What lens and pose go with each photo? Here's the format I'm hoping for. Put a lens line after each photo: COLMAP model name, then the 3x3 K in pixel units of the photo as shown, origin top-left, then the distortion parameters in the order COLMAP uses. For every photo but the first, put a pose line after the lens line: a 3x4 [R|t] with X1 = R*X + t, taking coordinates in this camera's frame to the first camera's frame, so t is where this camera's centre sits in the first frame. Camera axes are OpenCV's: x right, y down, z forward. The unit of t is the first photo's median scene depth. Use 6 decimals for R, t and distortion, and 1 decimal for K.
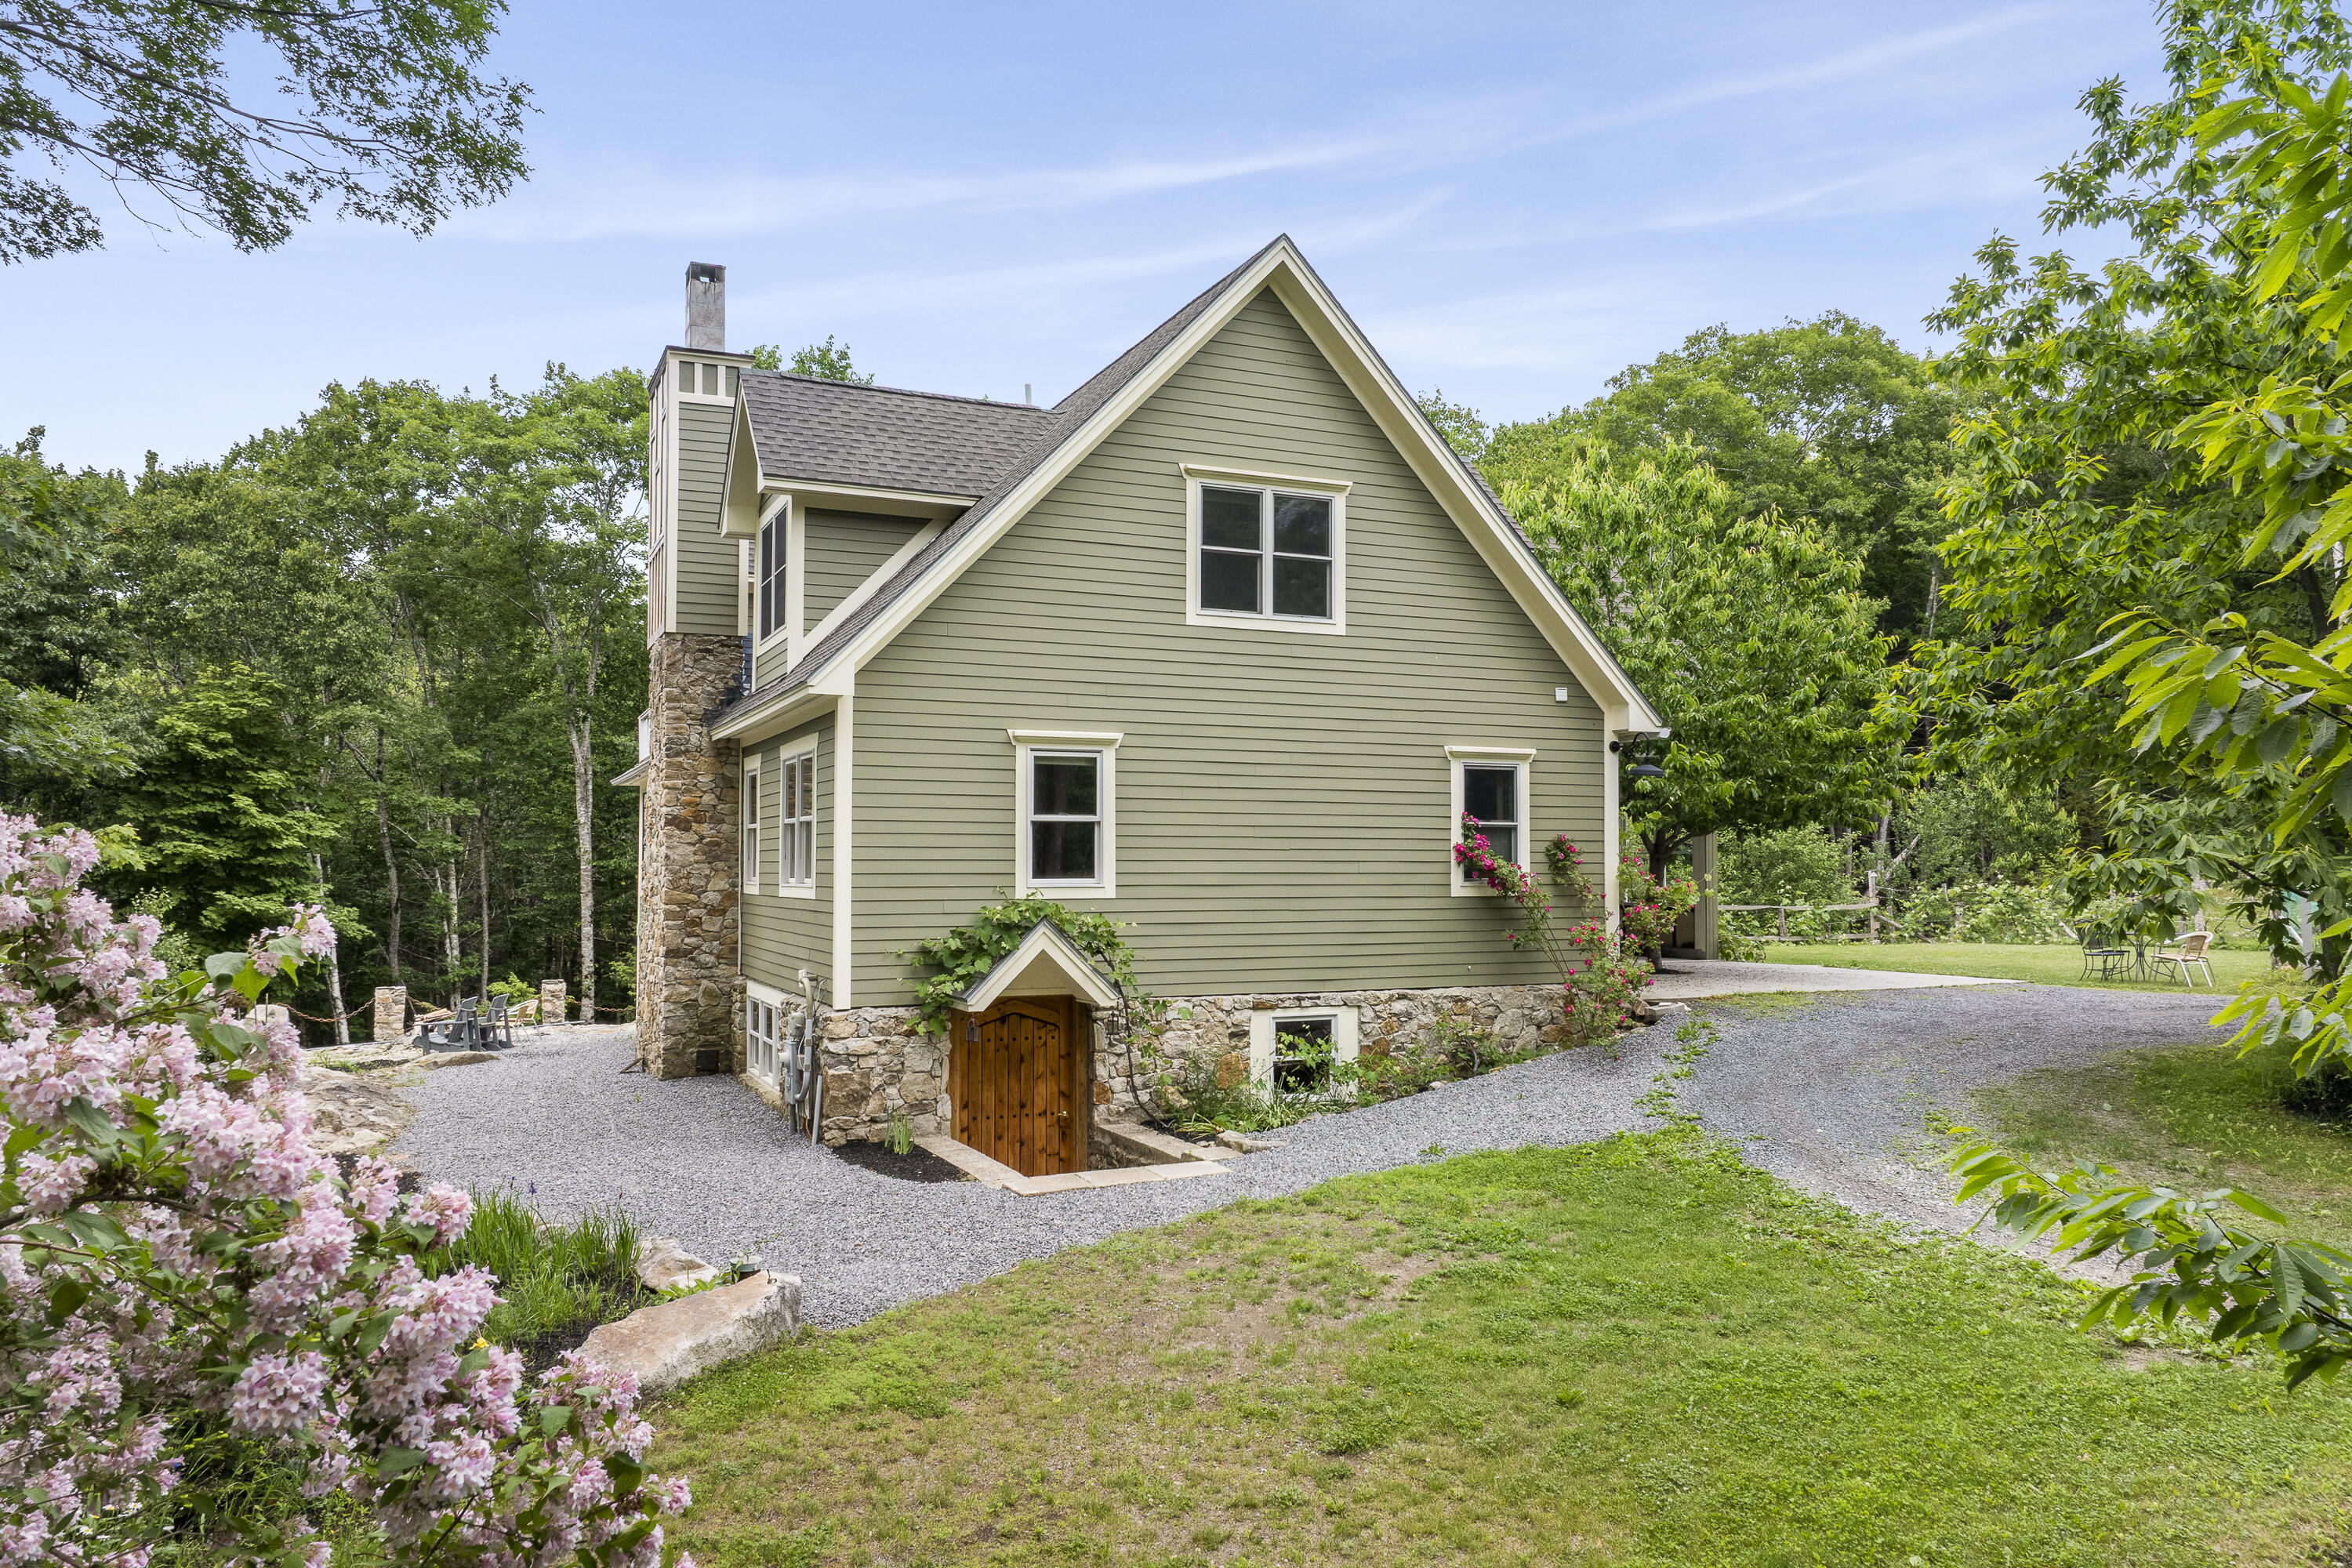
lens RADIAL K [[1618.8, 0, 1167.7], [0, 1618.8, 734.2], [0, 0, 1]] dist [-0.012066, 0.001765]
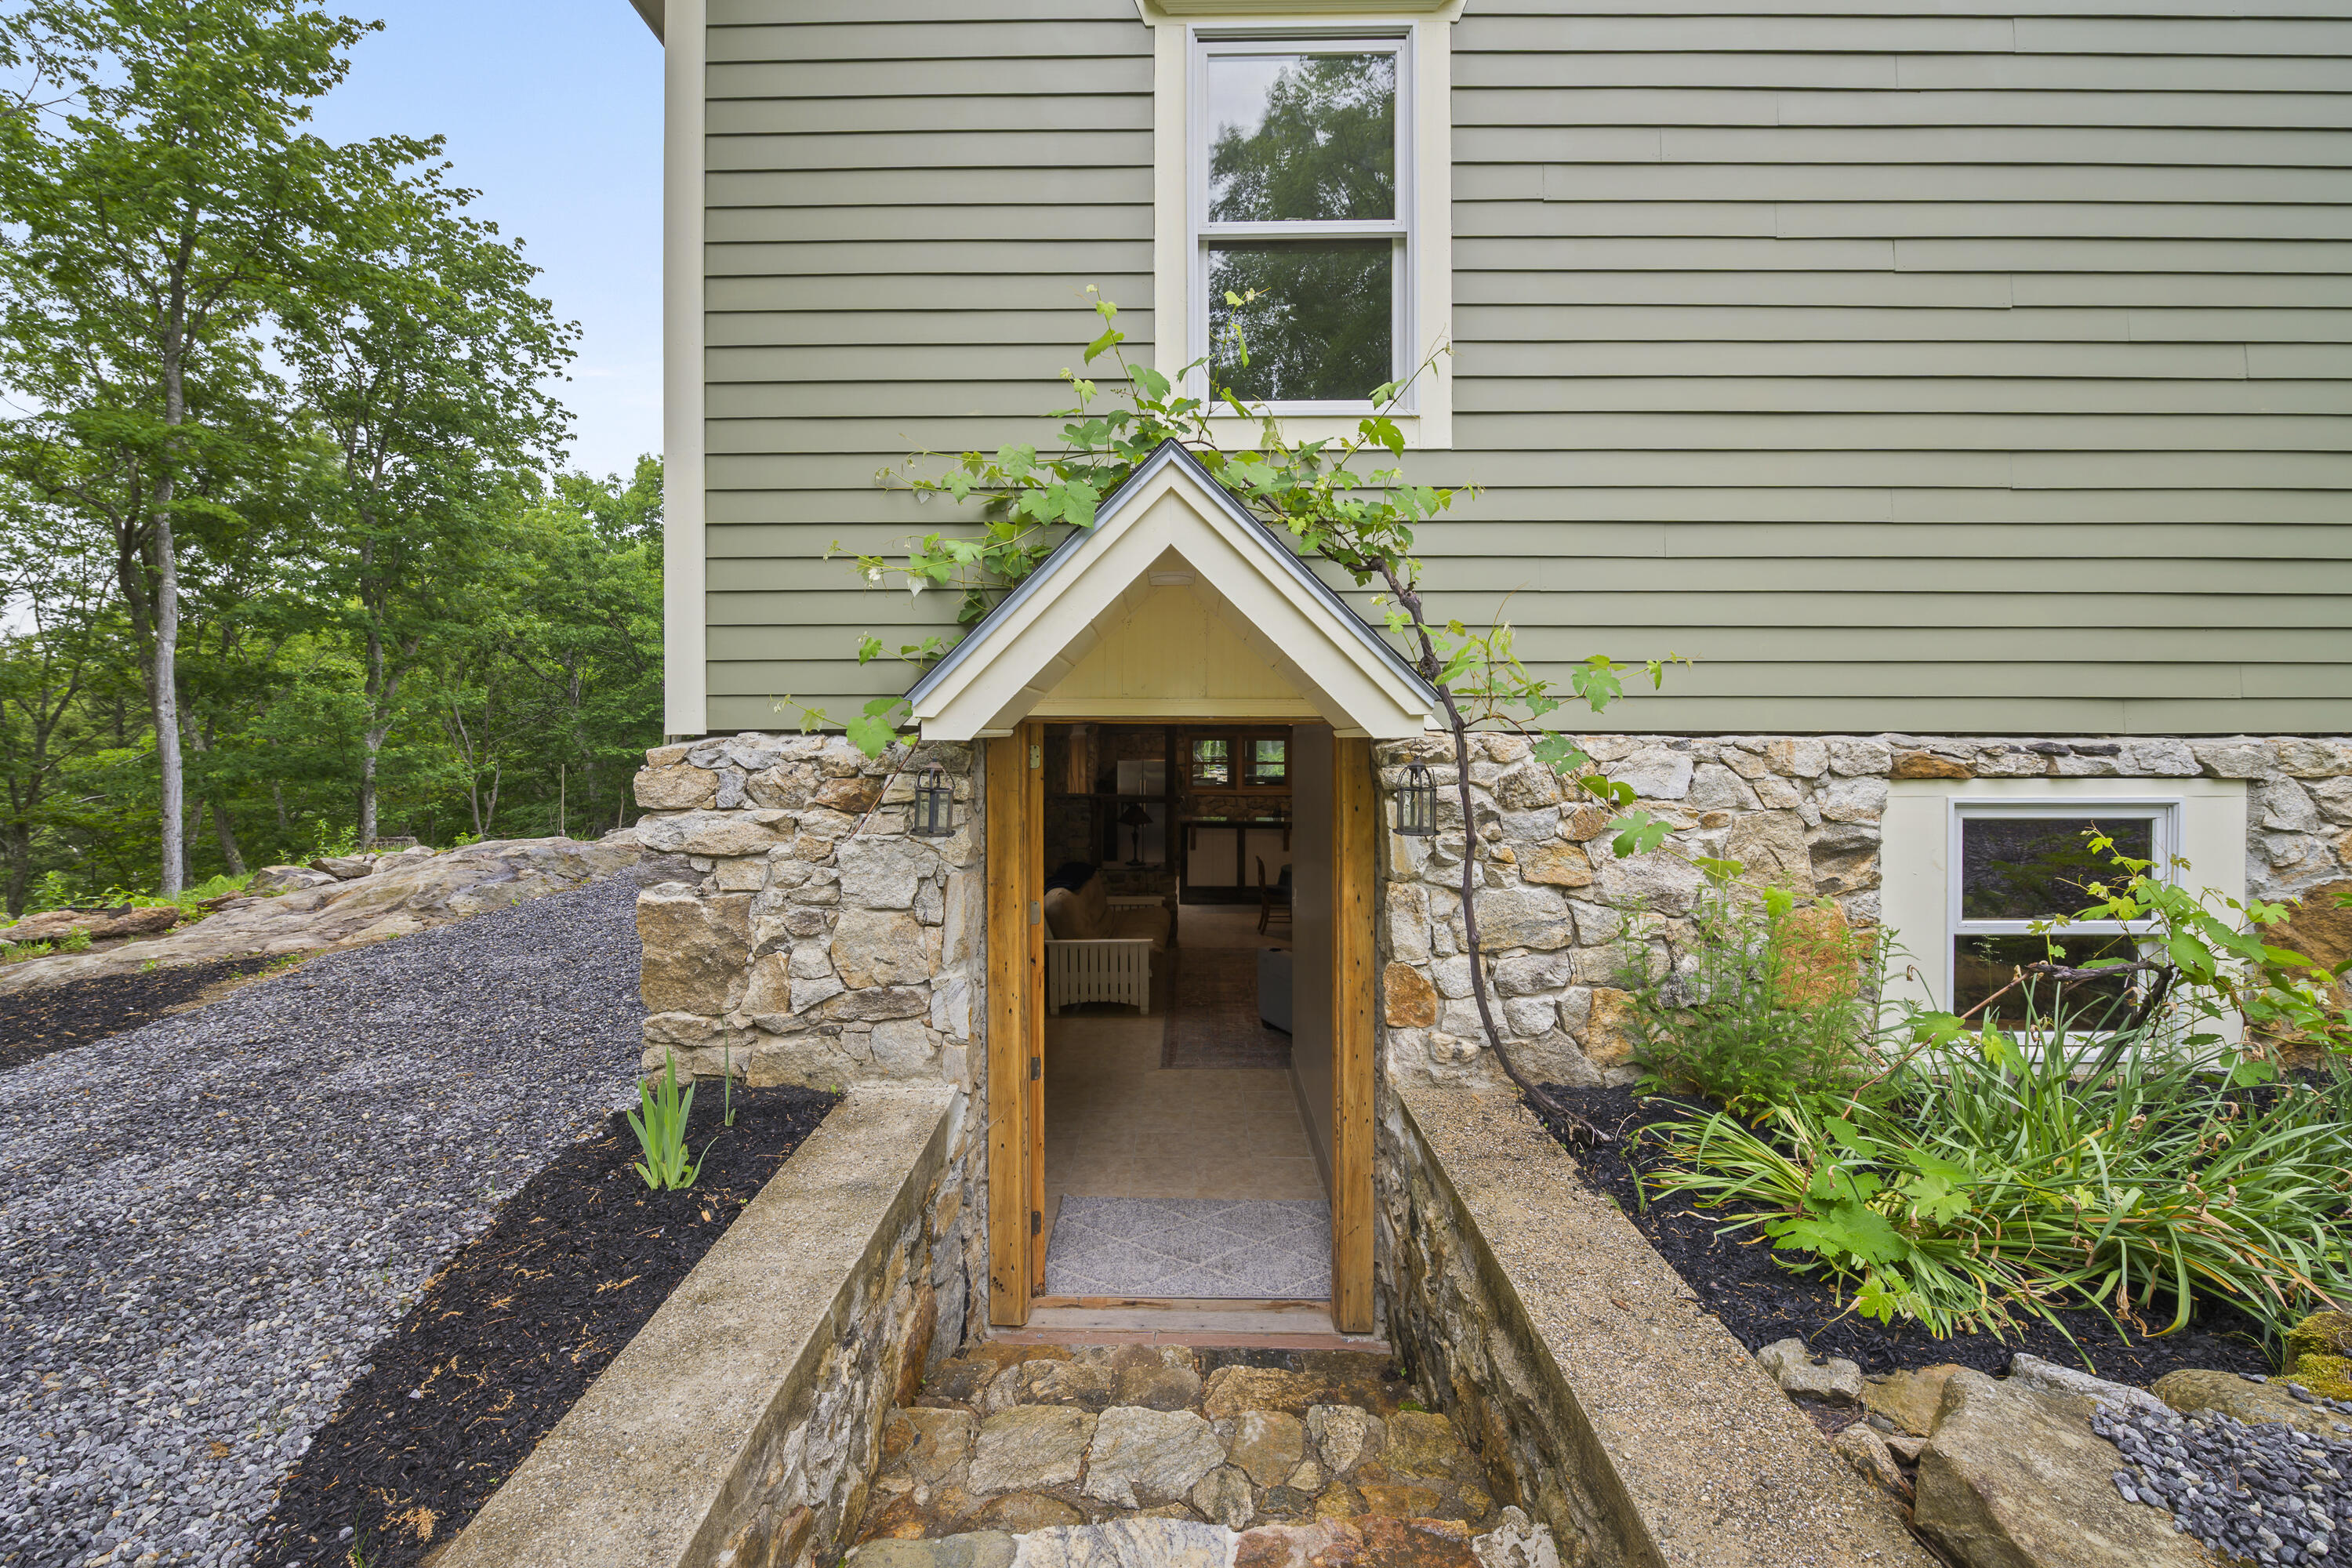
lens RADIAL K [[1081.7, 0, 1176.0], [0, 1081.7, 784.0], [0, 0, 1]] dist [-0.003979, -0.000453]
pose [[0.914330, 0.004391, -0.404946, 0.008219], [0.030666, 0.996319, 0.080045, 0.159002], [0.403807, -0.085606, 0.910830, 0.786510]]
